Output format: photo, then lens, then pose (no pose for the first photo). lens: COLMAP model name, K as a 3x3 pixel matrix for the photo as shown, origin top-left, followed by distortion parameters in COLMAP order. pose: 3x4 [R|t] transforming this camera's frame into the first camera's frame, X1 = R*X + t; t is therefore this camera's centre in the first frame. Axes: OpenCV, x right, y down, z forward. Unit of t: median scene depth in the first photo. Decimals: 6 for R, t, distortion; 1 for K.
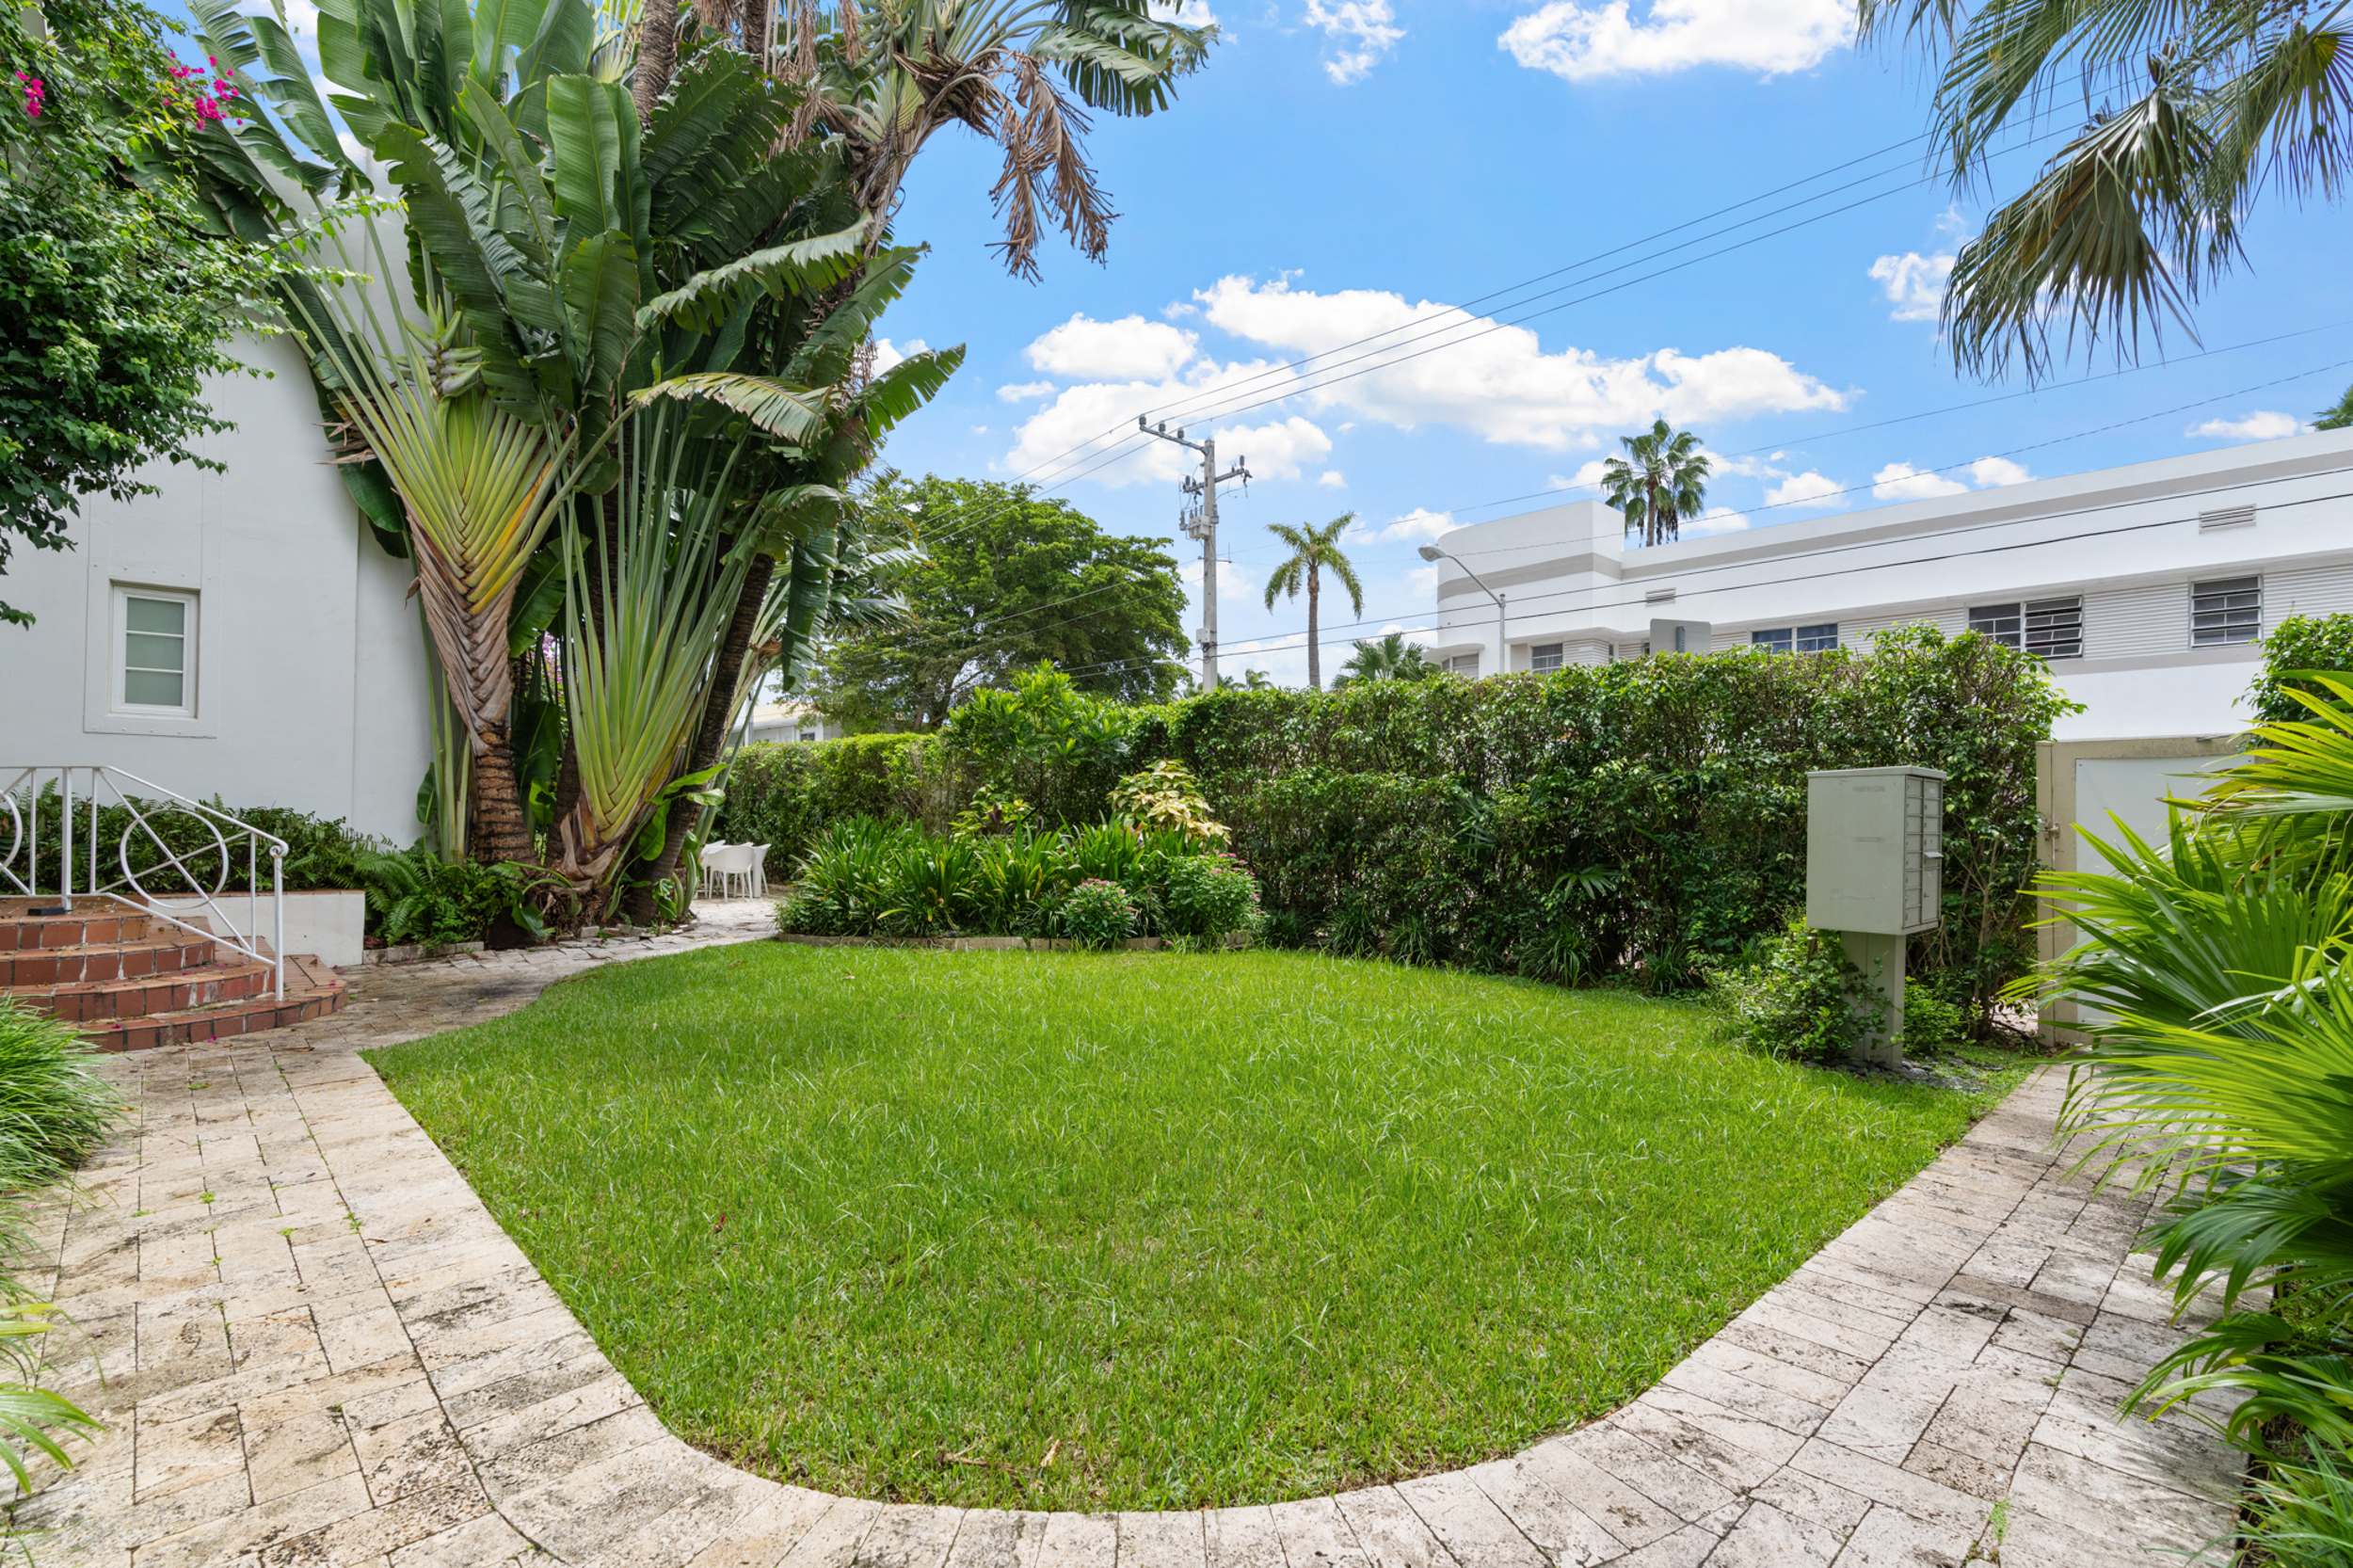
lens RADIAL K [[1058.3, 0, 1177.8], [0, 1058.3, 796.3], [0, 0, 1]] dist [-0.004264, -0.000130]
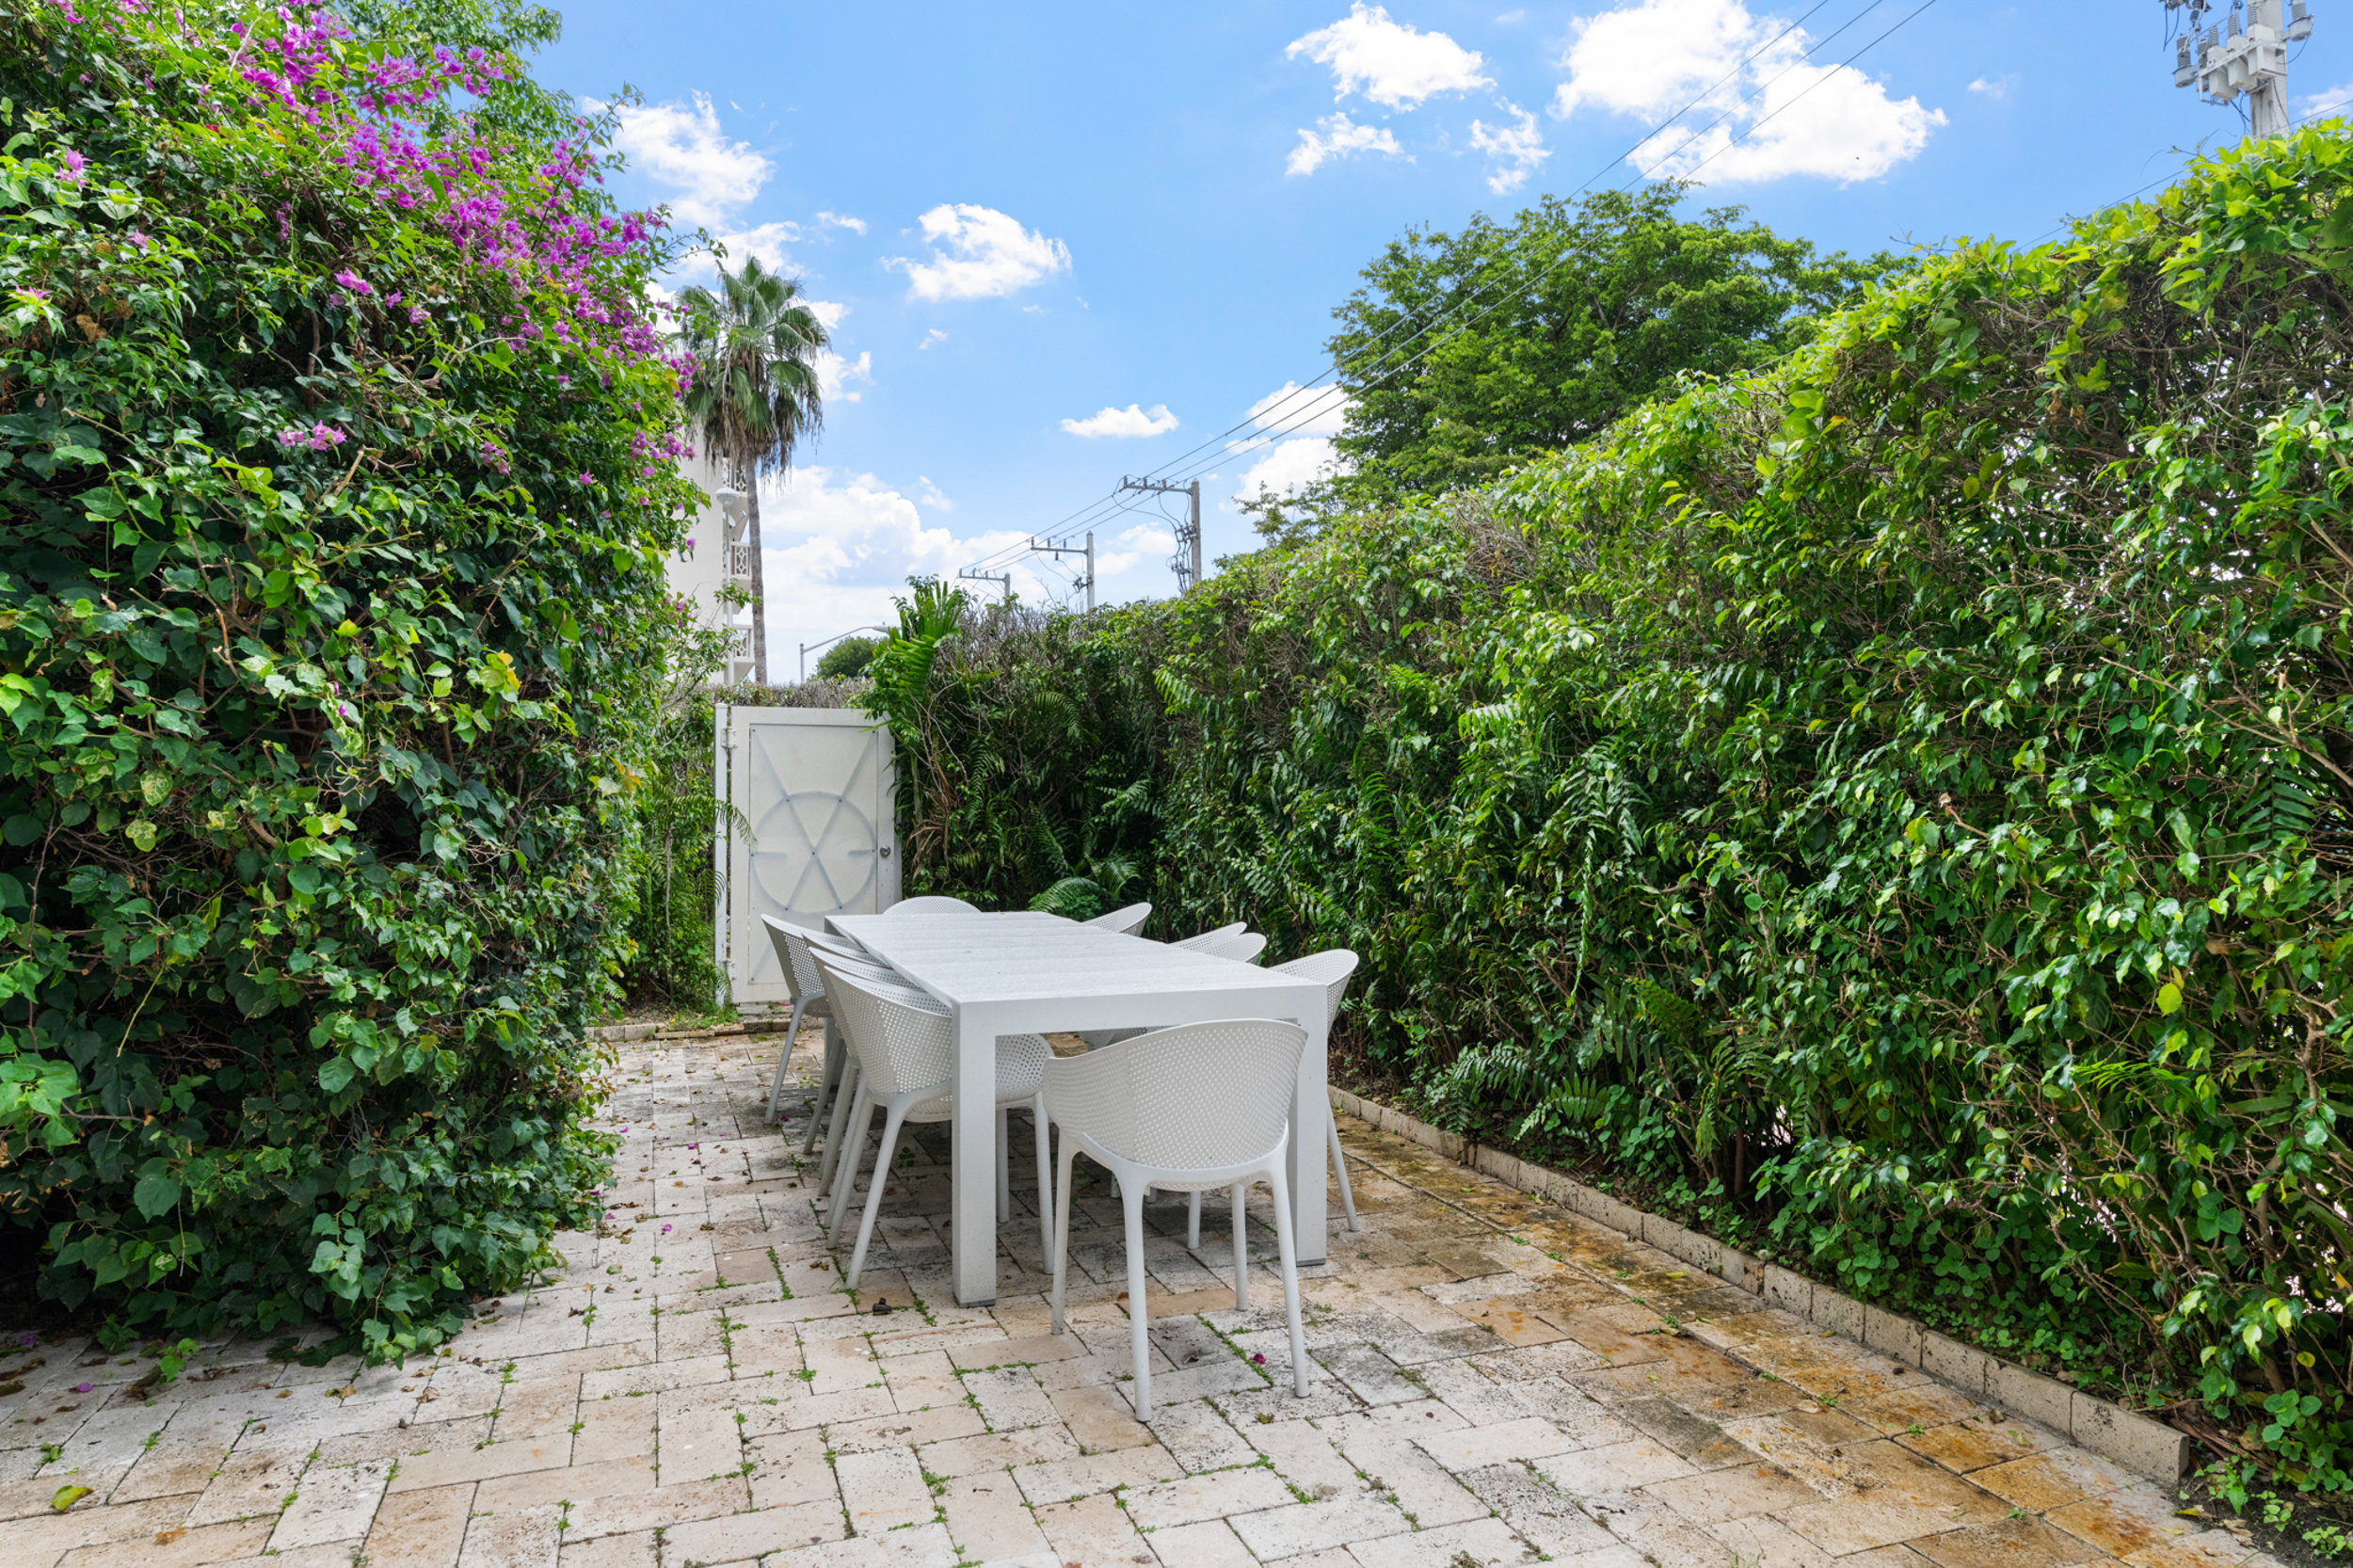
lens RADIAL K [[1423.9, 0, 1176.5], [0, 1423.9, 784.0], [0, 0, 1]] dist [-0.000035, -0.000012]
pose [[0.923461, -0.011370, -0.383523, -0.285878], [0.012400, 0.999923, 0.000213, 0.012130], [0.383491, -0.004952, 0.923531, 0.677335]]
